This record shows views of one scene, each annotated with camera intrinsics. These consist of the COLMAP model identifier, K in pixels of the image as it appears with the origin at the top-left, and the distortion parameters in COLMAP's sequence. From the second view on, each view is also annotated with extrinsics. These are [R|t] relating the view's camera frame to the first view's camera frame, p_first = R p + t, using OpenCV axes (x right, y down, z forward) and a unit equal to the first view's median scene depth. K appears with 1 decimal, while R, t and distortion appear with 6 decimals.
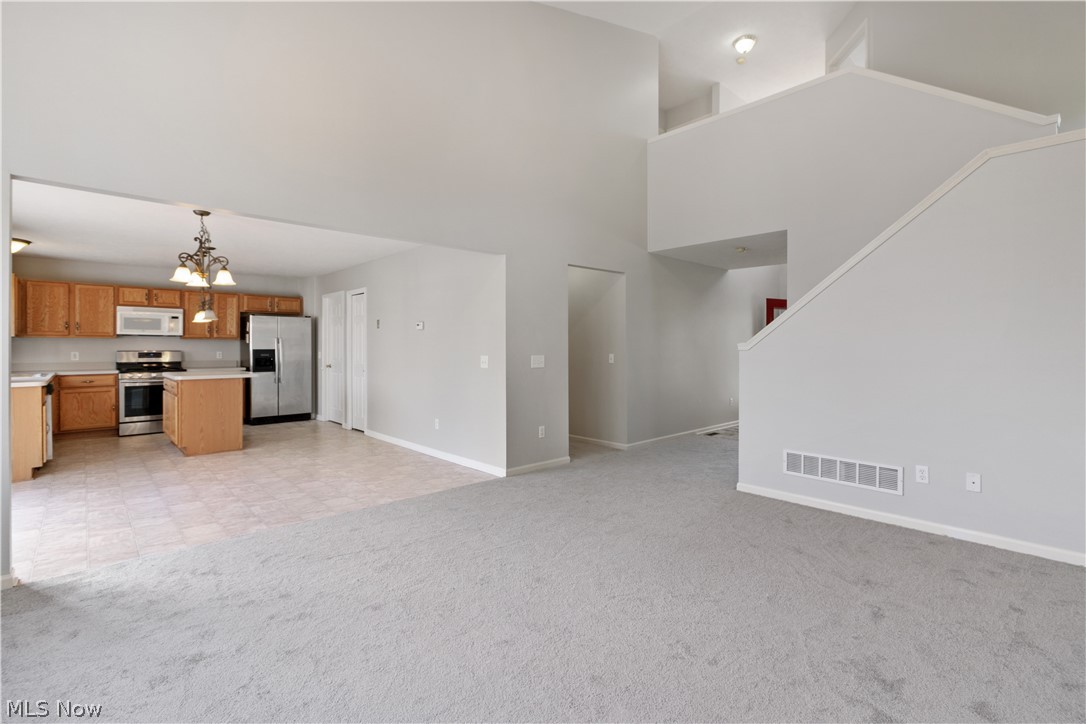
lens RADIAL K [[500.0, 0, 551.8], [0, 500.0, 347.8], [0, 0, 1]] dist [0.001253, 0.000238]
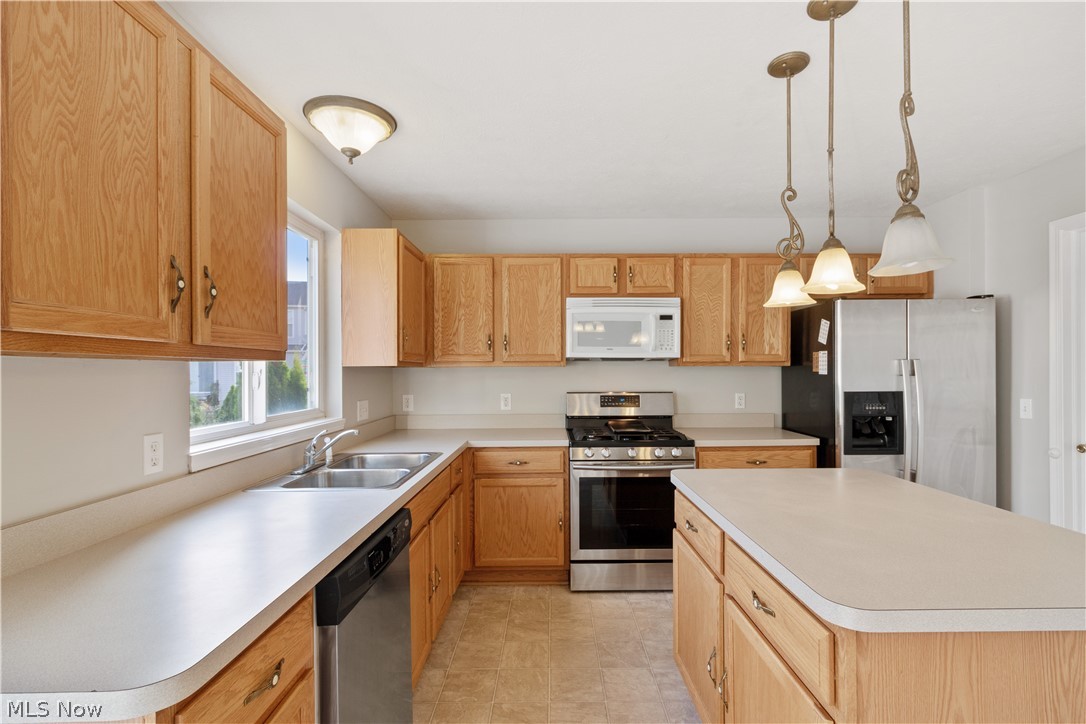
lens RADIAL K [[504.3, 0, 552.7], [0, 504.3, 372.7], [0, 0, 1]] dist [0.000846, 0.000212]
pose [[0.727222, -0.003049, -0.686396, -0.550063], [0.003919, 0.999992, -0.000289, -0.012915], [0.686391, -0.002480, 0.727228, 0.643089]]
